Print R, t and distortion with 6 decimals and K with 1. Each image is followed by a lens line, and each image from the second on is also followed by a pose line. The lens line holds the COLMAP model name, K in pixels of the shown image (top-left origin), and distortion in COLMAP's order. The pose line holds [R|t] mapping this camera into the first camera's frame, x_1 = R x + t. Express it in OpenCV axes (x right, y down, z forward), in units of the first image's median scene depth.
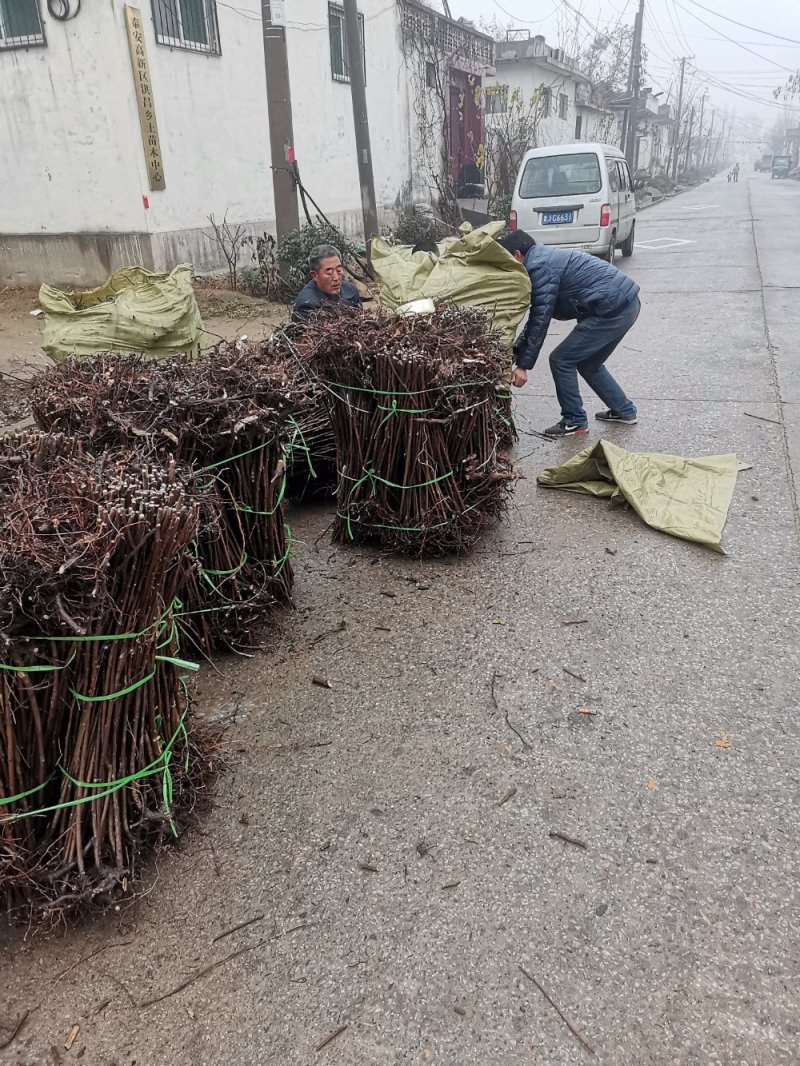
lens RADIAL K [[770.8, 0, 400.0], [0, 770.8, 533.0], [0, 0, 1]] dist [0.111896, -0.131425]
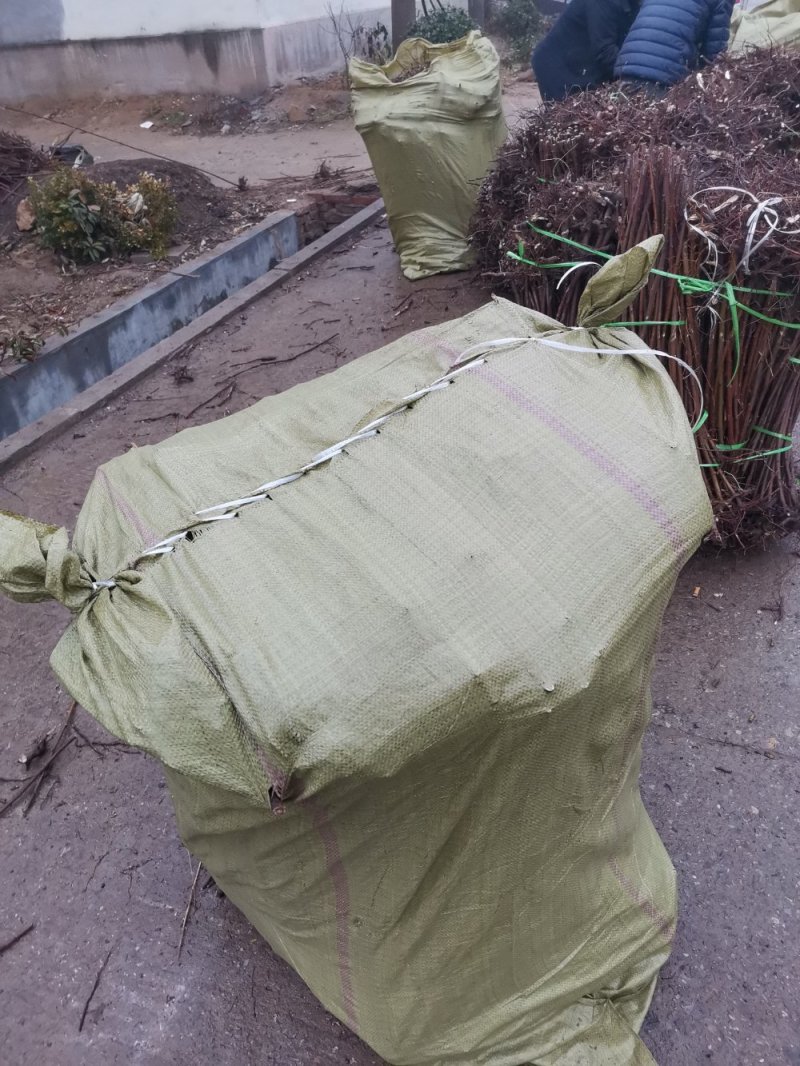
lens RADIAL K [[769.6, 0, 400.0], [0, 769.6, 533.0], [0, 0, 1]] dist [0.076577, -0.087413]
pose [[0.999441, -0.031533, -0.011130, -0.532946], [0.033097, 0.980319, 0.194628, 0.113163], [0.004774, -0.194888, 0.980814, -0.121824]]
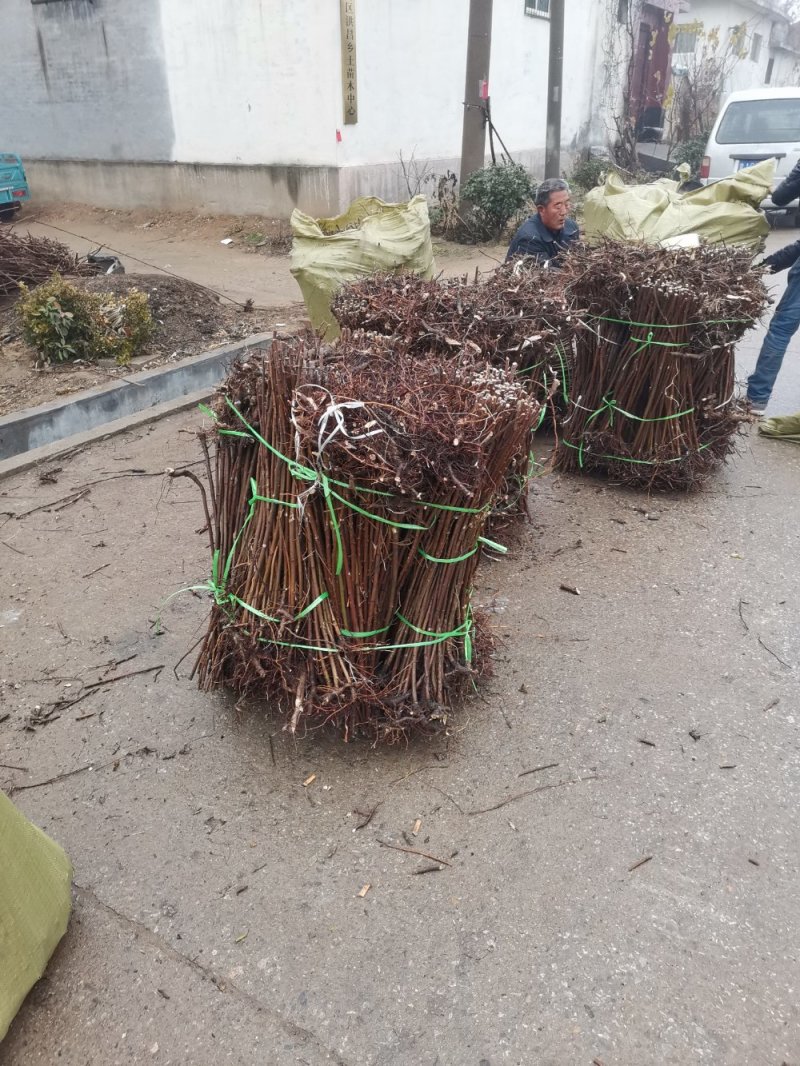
lens RADIAL K [[770.8, 0, 400.0], [0, 770.8, 533.0], [0, 0, 1]] dist [0.111896, -0.131425]
pose [[0.984614, 0.104553, -0.140017, -0.153239], [-0.095919, 0.993127, 0.067072, 0.051844], [0.146068, -0.052609, 0.987875, -0.083517]]
